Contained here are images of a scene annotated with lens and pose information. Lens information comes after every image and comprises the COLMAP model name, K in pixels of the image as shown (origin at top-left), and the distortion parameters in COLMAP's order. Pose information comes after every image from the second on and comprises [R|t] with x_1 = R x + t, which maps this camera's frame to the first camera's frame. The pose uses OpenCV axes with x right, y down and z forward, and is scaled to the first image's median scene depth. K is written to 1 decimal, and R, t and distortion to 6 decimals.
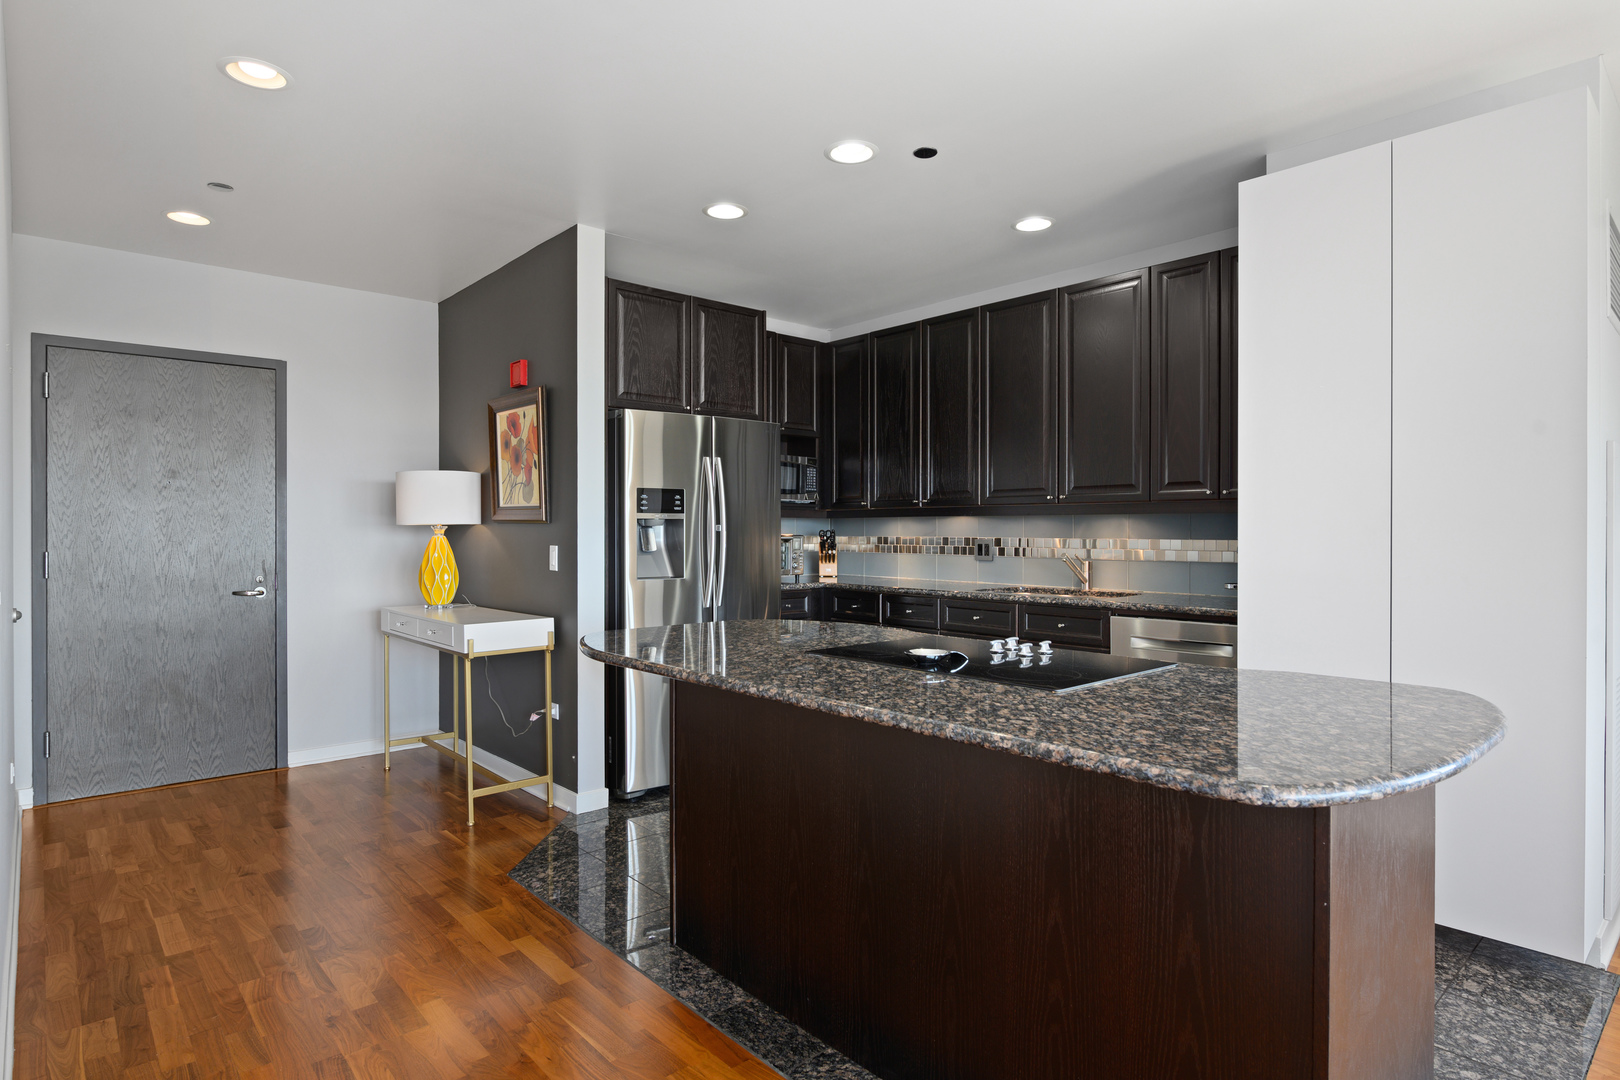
lens RADIAL K [[860.0, 0, 810.0], [0, 860.0, 540.0], [0, 0, 1]] dist [-0.000632, -0.000039]
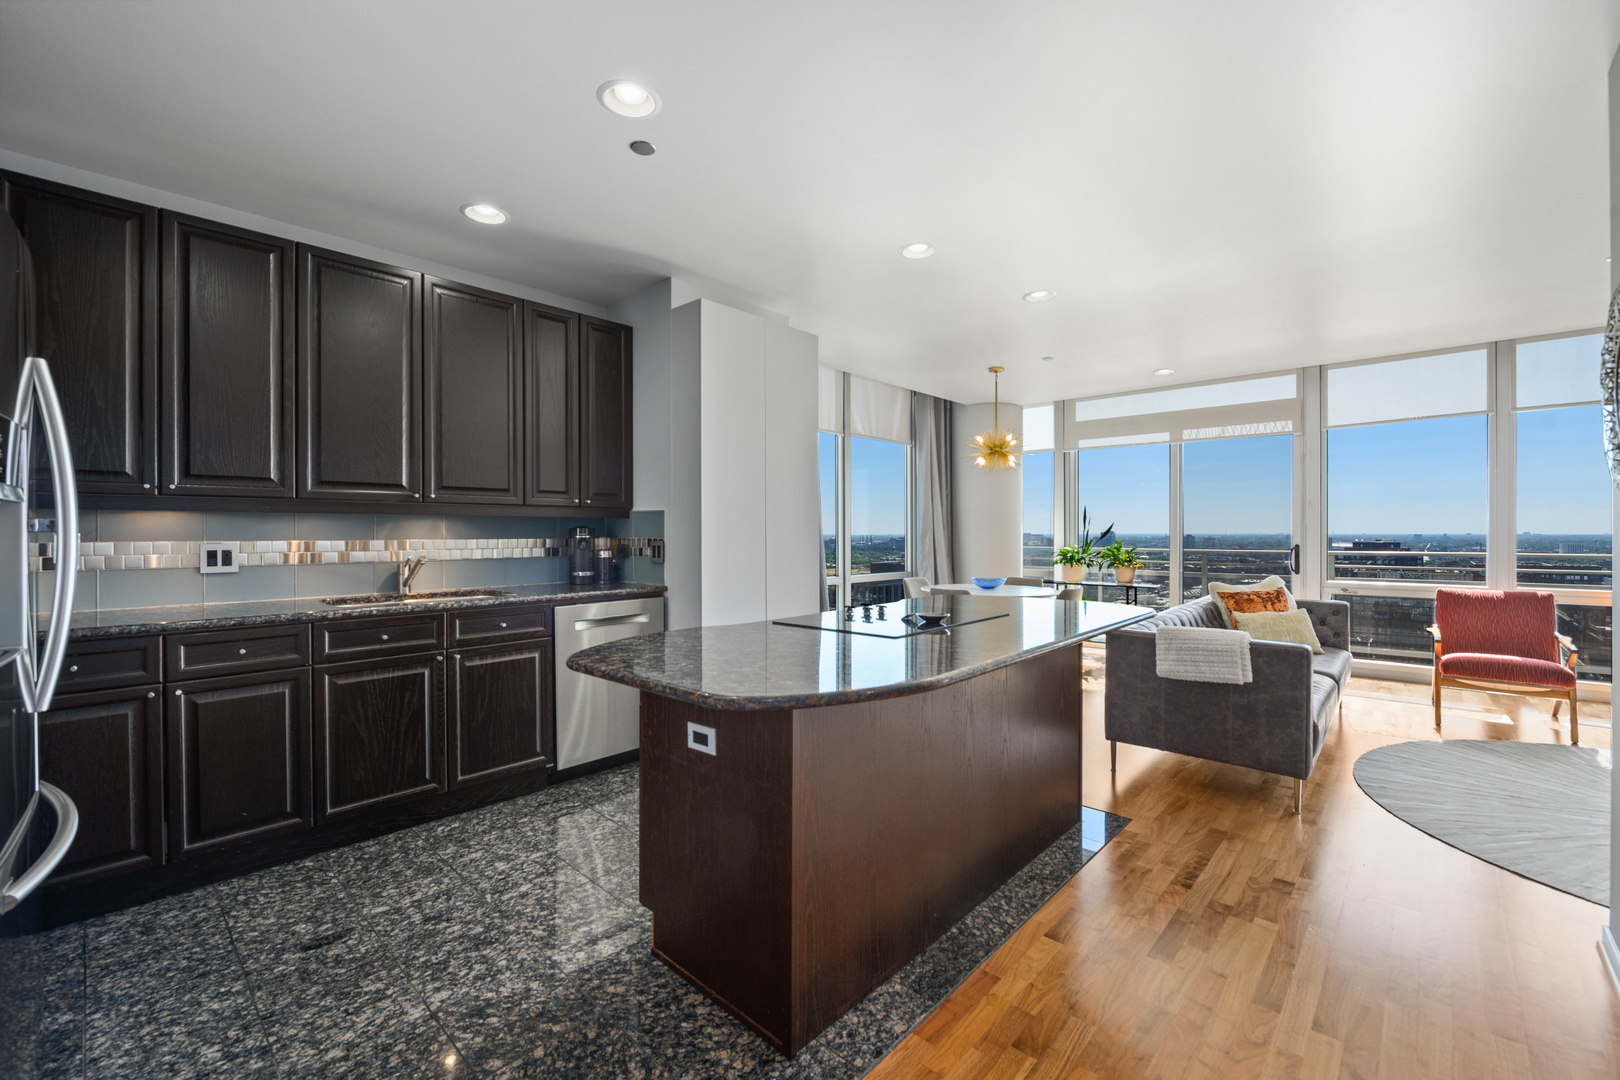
lens RADIAL K [[703.2, 0, 810.0], [0, 703.2, 540.0], [0, 0, 1]] dist [-0.000701, -0.000051]
pose [[-0.070100, -0.019062, 0.997358, -0.471130], [0.007315, 0.999781, 0.019623, -0.013400], [-0.997513, 0.008671, -0.069945, 0.597174]]
